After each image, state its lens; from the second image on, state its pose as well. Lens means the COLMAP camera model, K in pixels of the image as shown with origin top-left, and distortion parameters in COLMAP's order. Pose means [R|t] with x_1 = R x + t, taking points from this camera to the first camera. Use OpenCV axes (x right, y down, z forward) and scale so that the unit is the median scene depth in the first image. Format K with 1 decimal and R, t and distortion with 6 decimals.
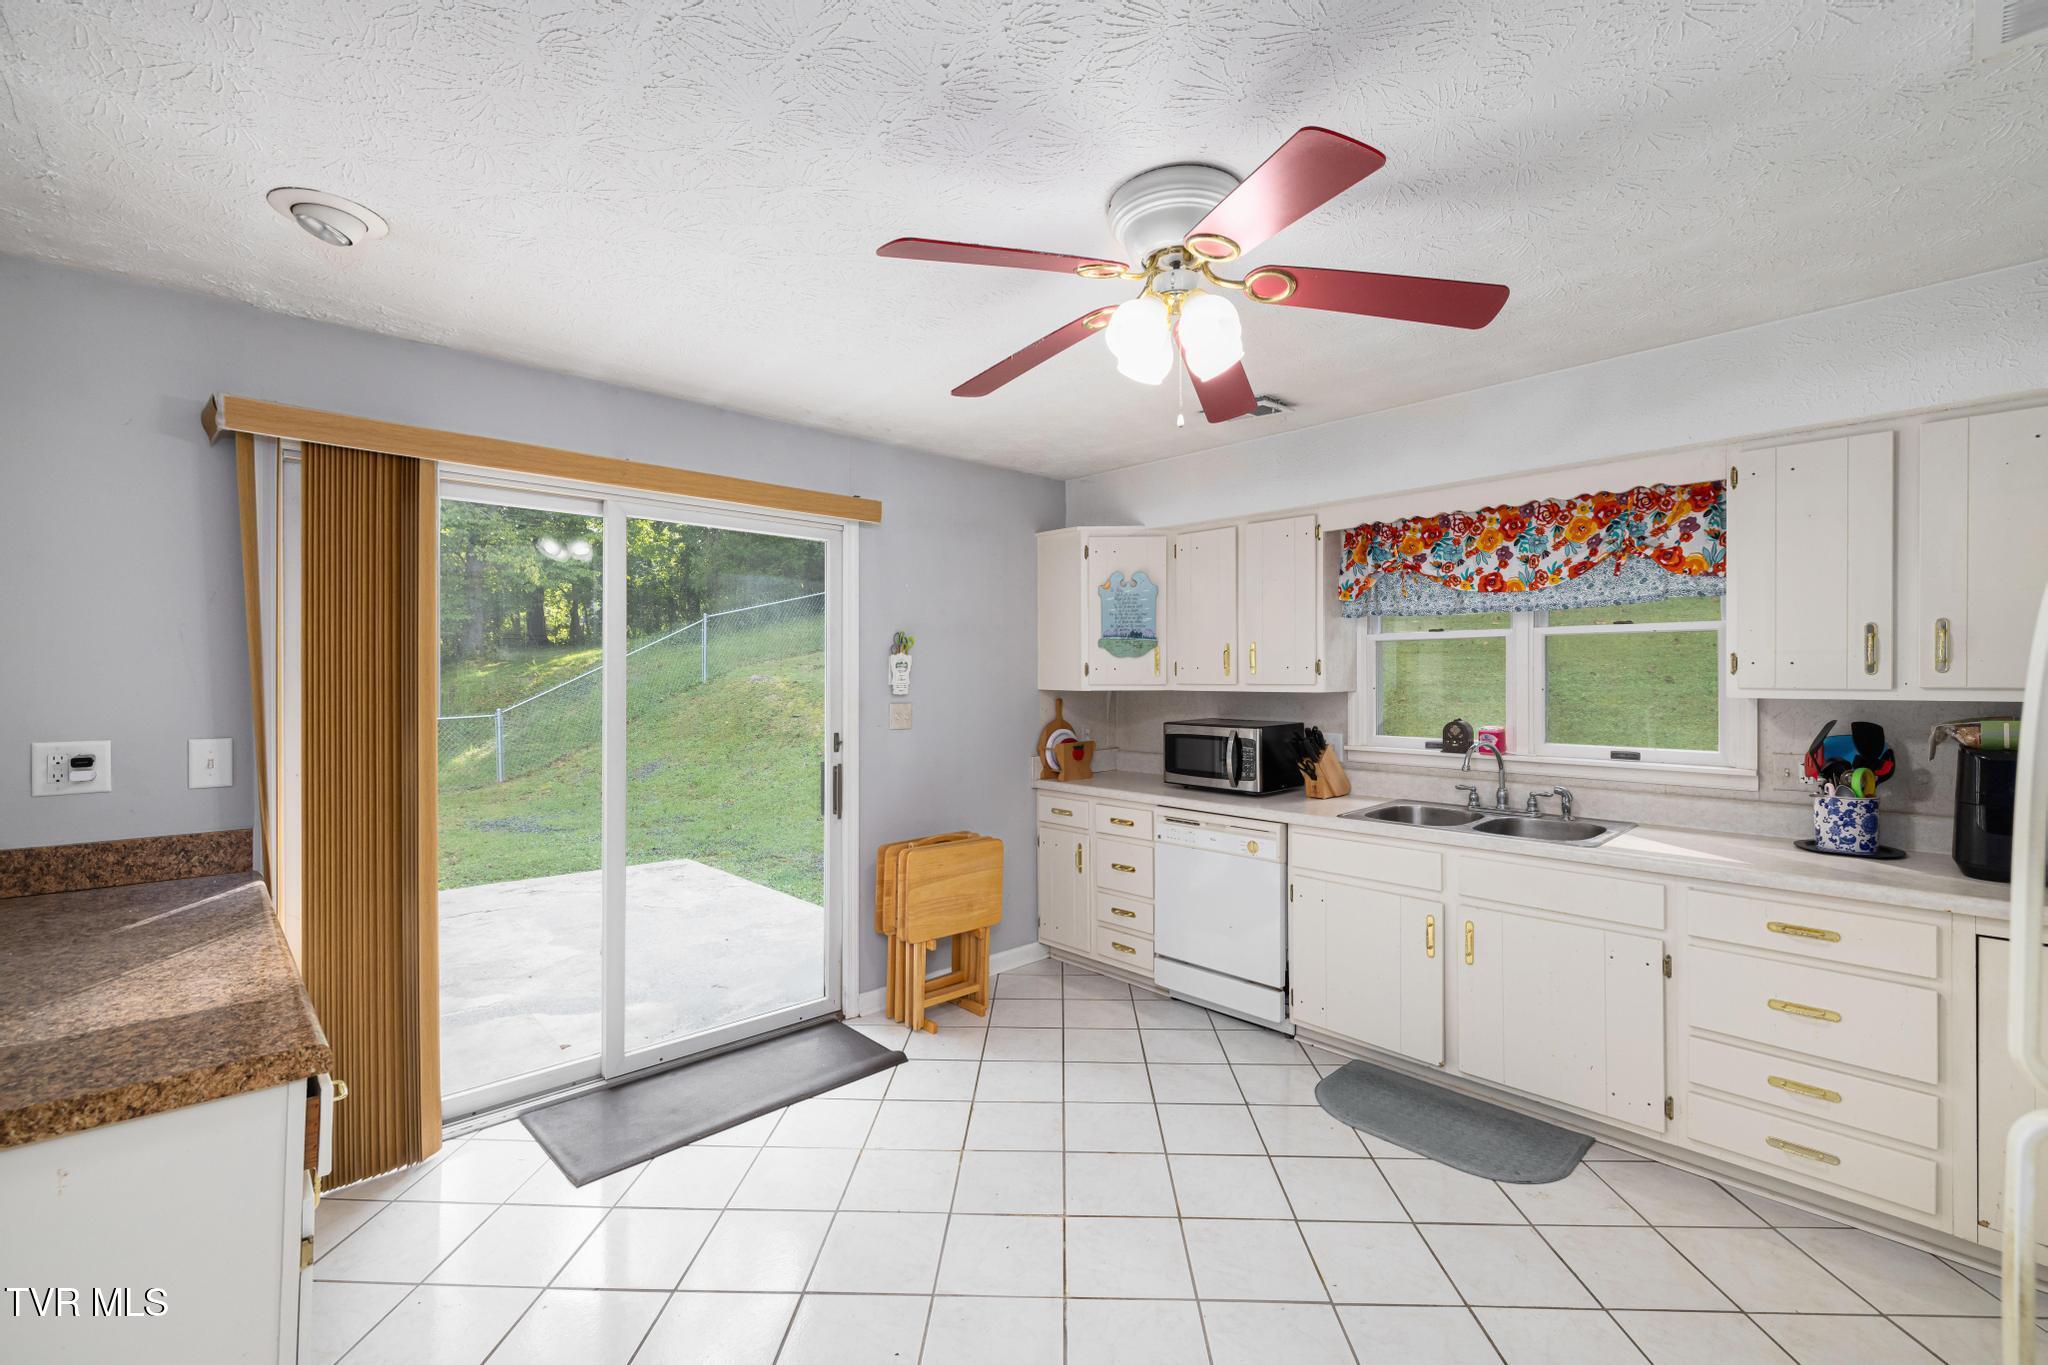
lens RADIAL K [[875.9, 0, 1015.8], [0, 875.9, 674.3], [0, 0, 1]] dist [0.003201, 0.001048]
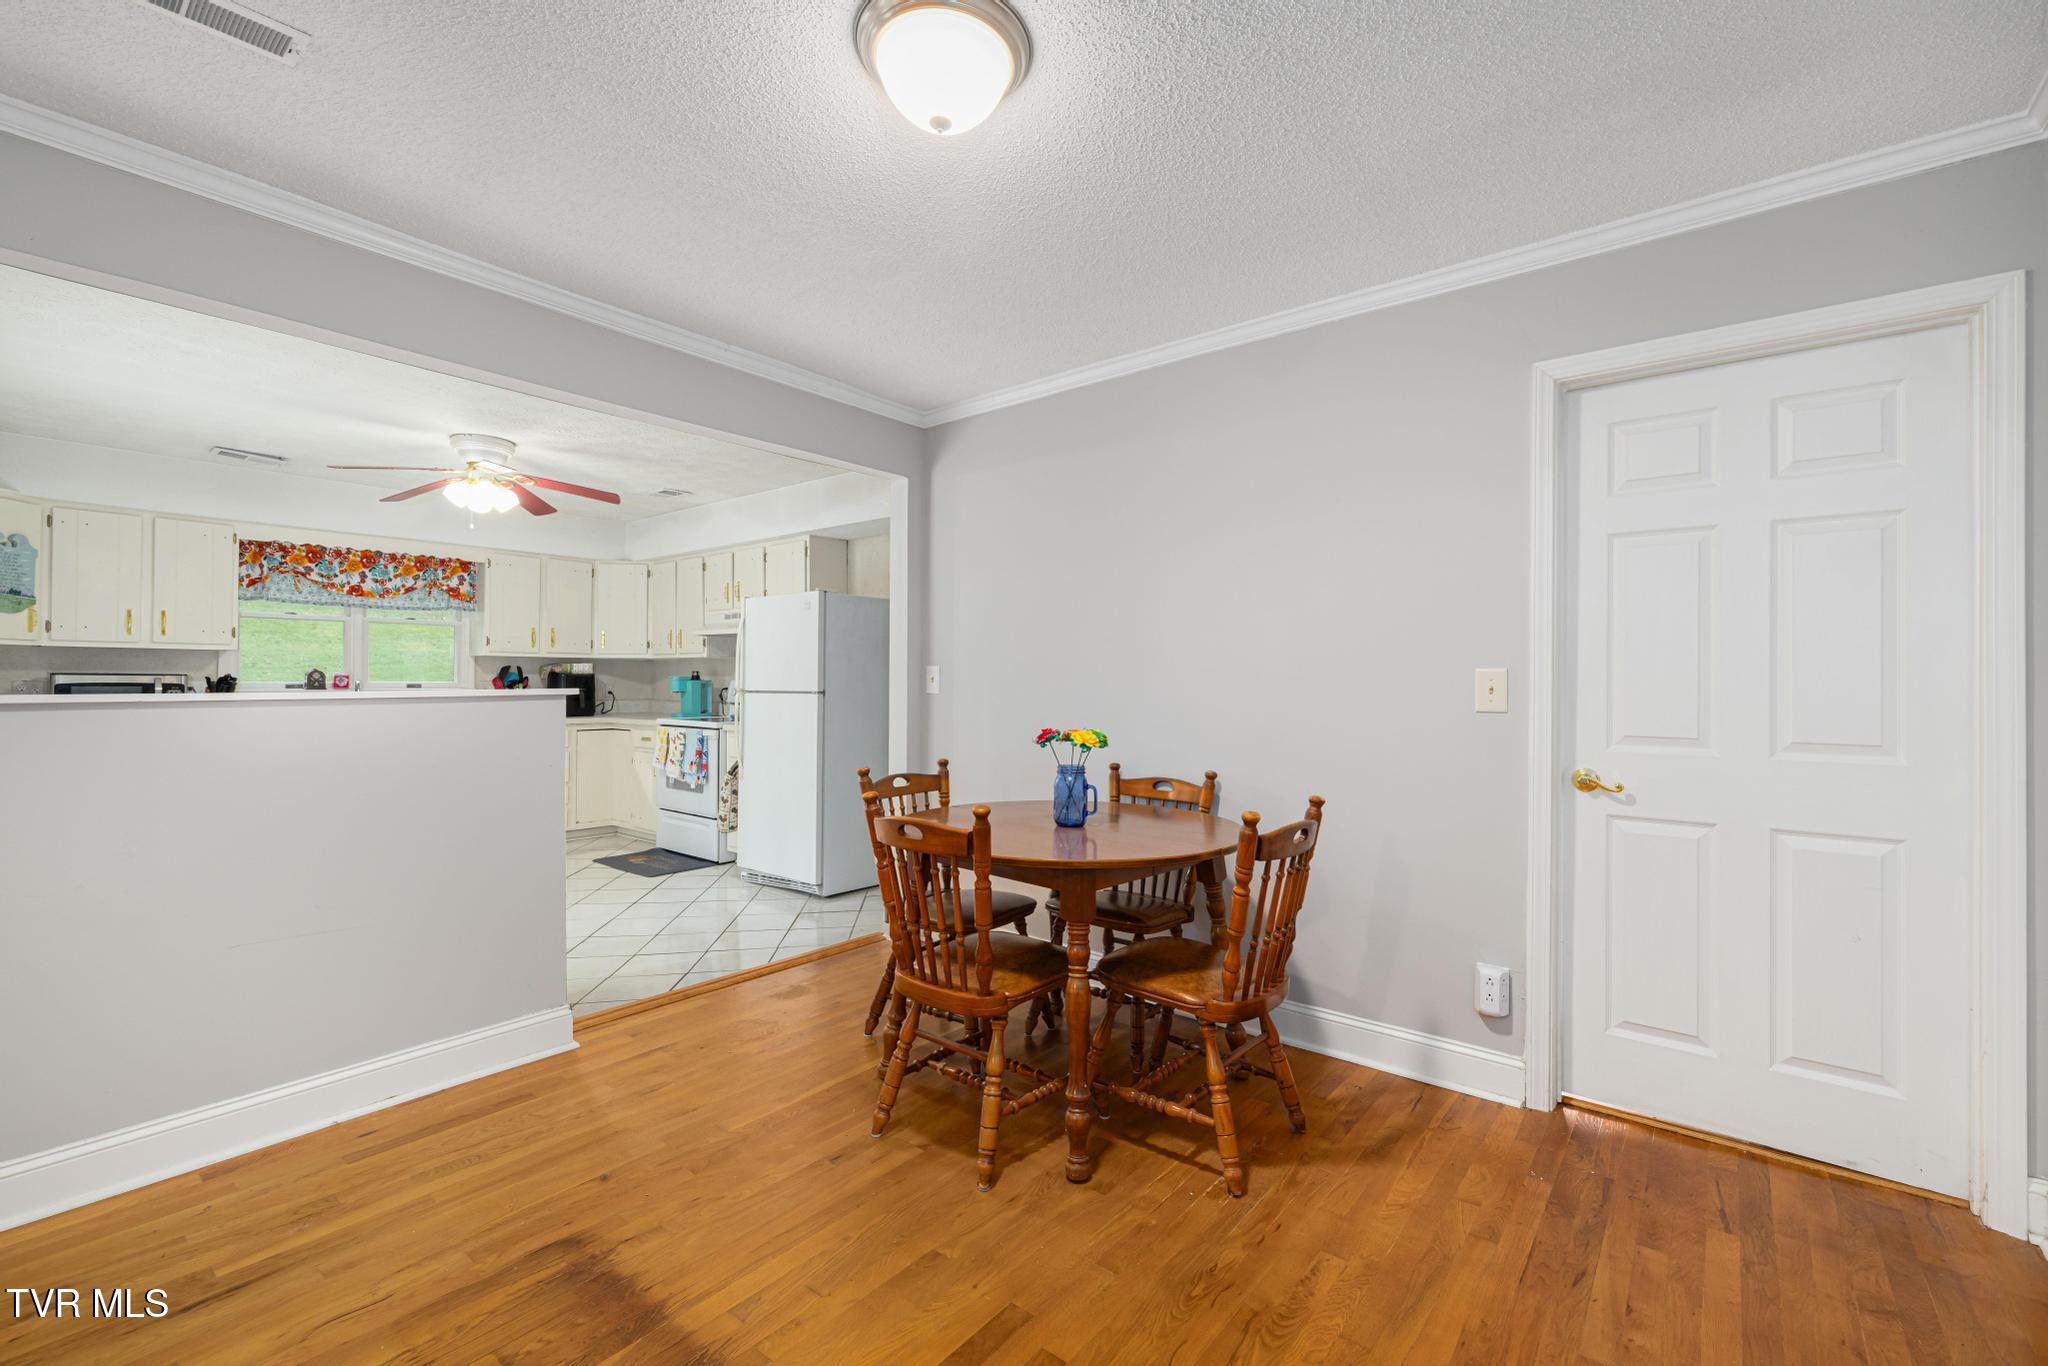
lens RADIAL K [[875.9, 0, 1025.6], [0, 875.9, 680.2], [0, 0, 1]] dist [0.003201, 0.001048]
pose [[-0.127253, 0.004922, 0.991858, -1.360323], [-0.003836, 0.999978, -0.005455, 0.079844], [-0.991863, -0.004499, -0.127231, -0.114831]]
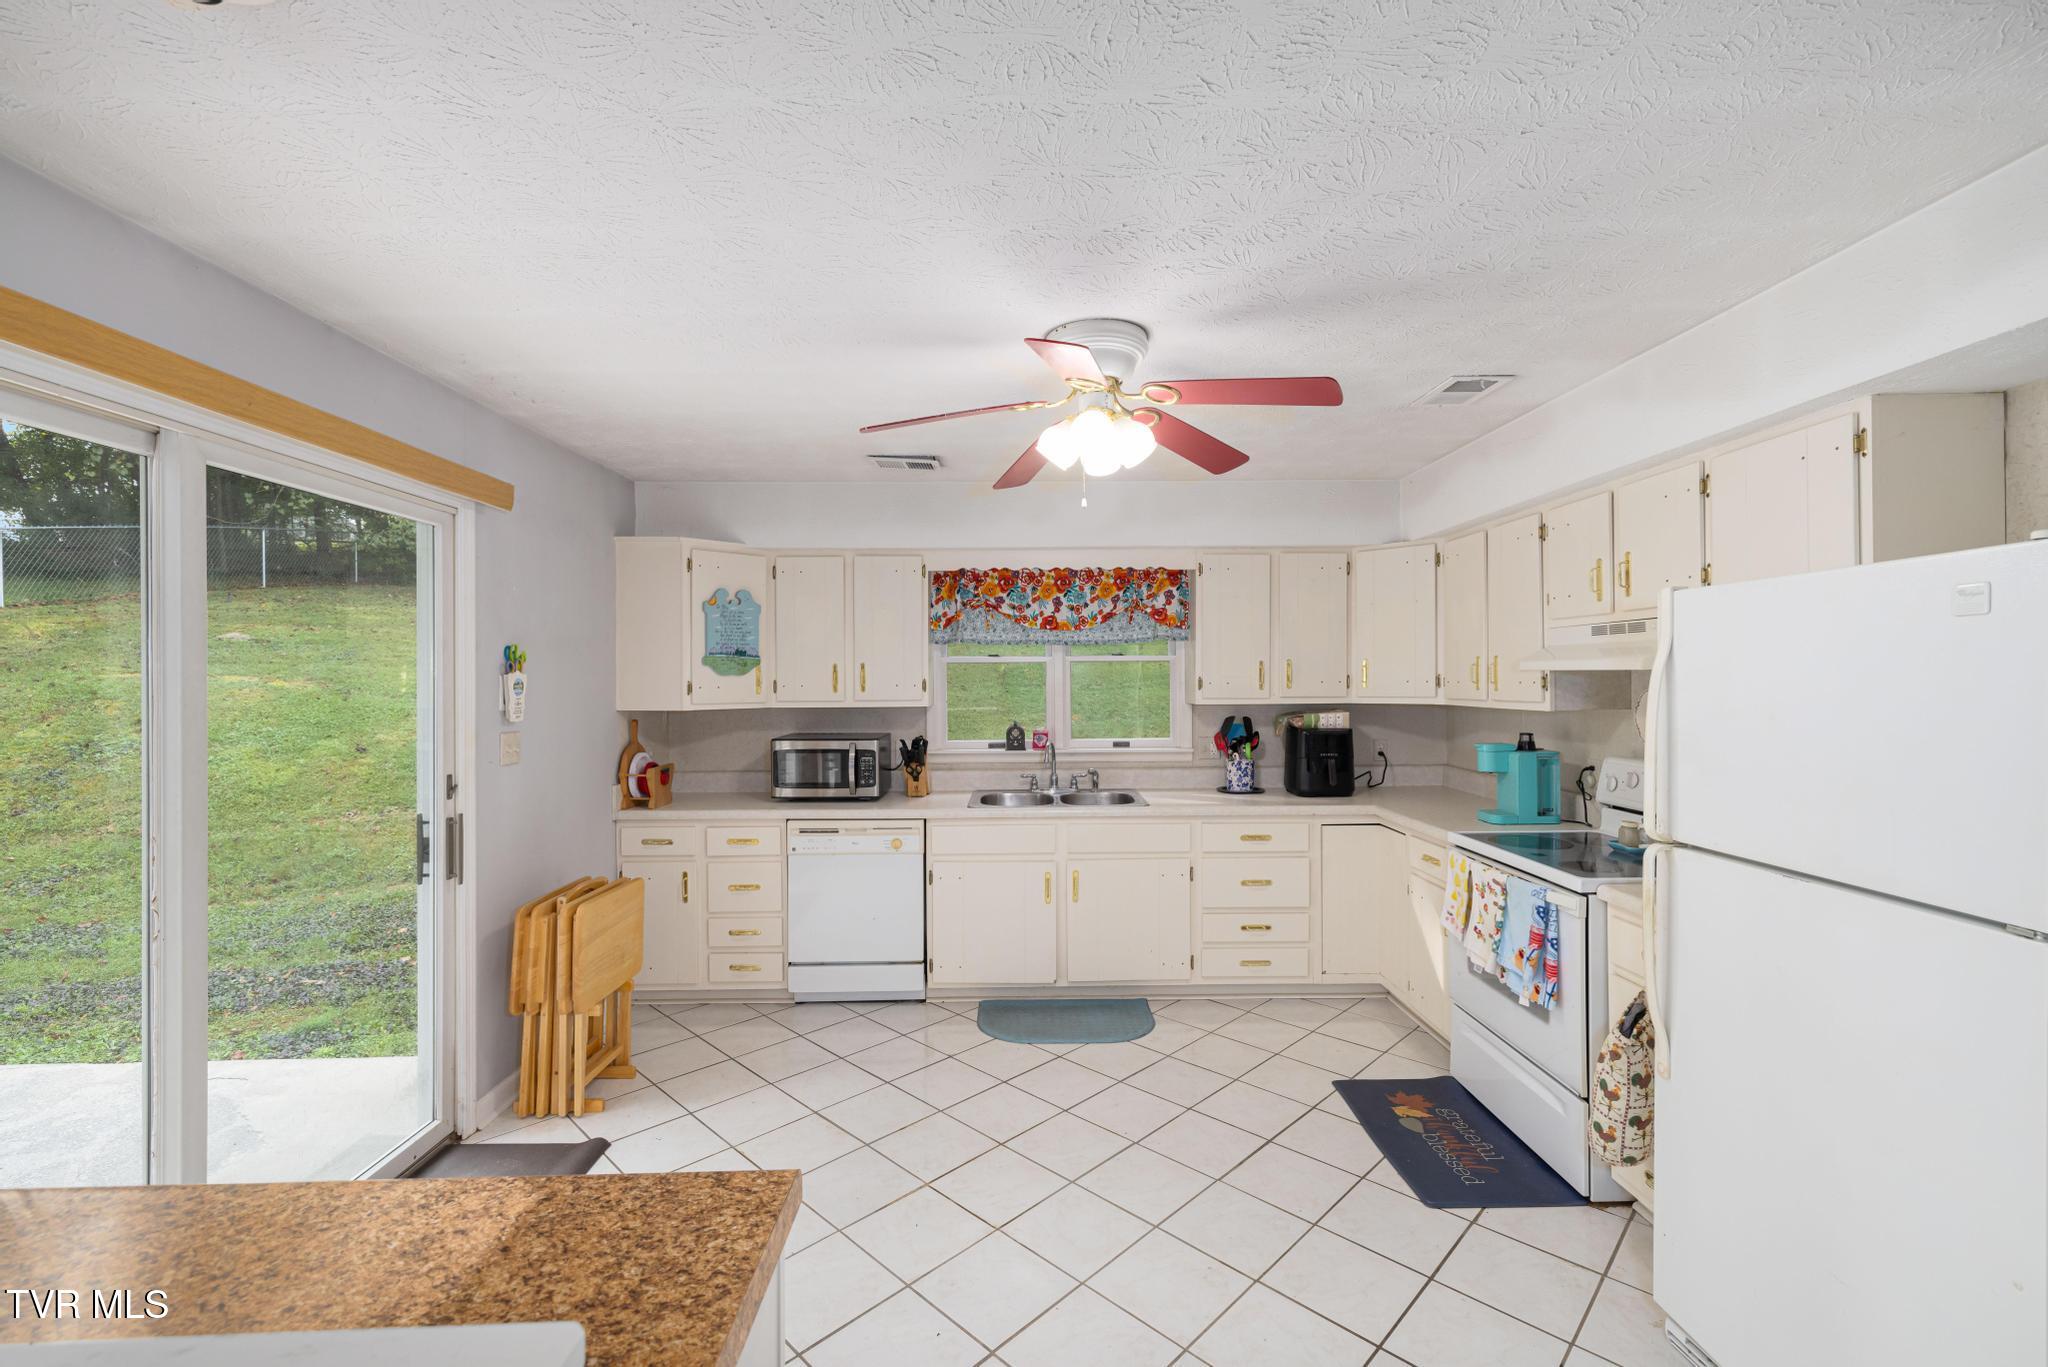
lens RADIAL K [[875.9, 0, 1034.0], [0, 875.9, 682.5], [0, 0, 1]] dist [0.003201, 0.001048]
pose [[0.674480, -0.005134, 0.738275, -0.465247], [0.004811, 0.999985, 0.002559, -0.015367], [-0.738278, 0.001826, 0.674495, 0.102191]]
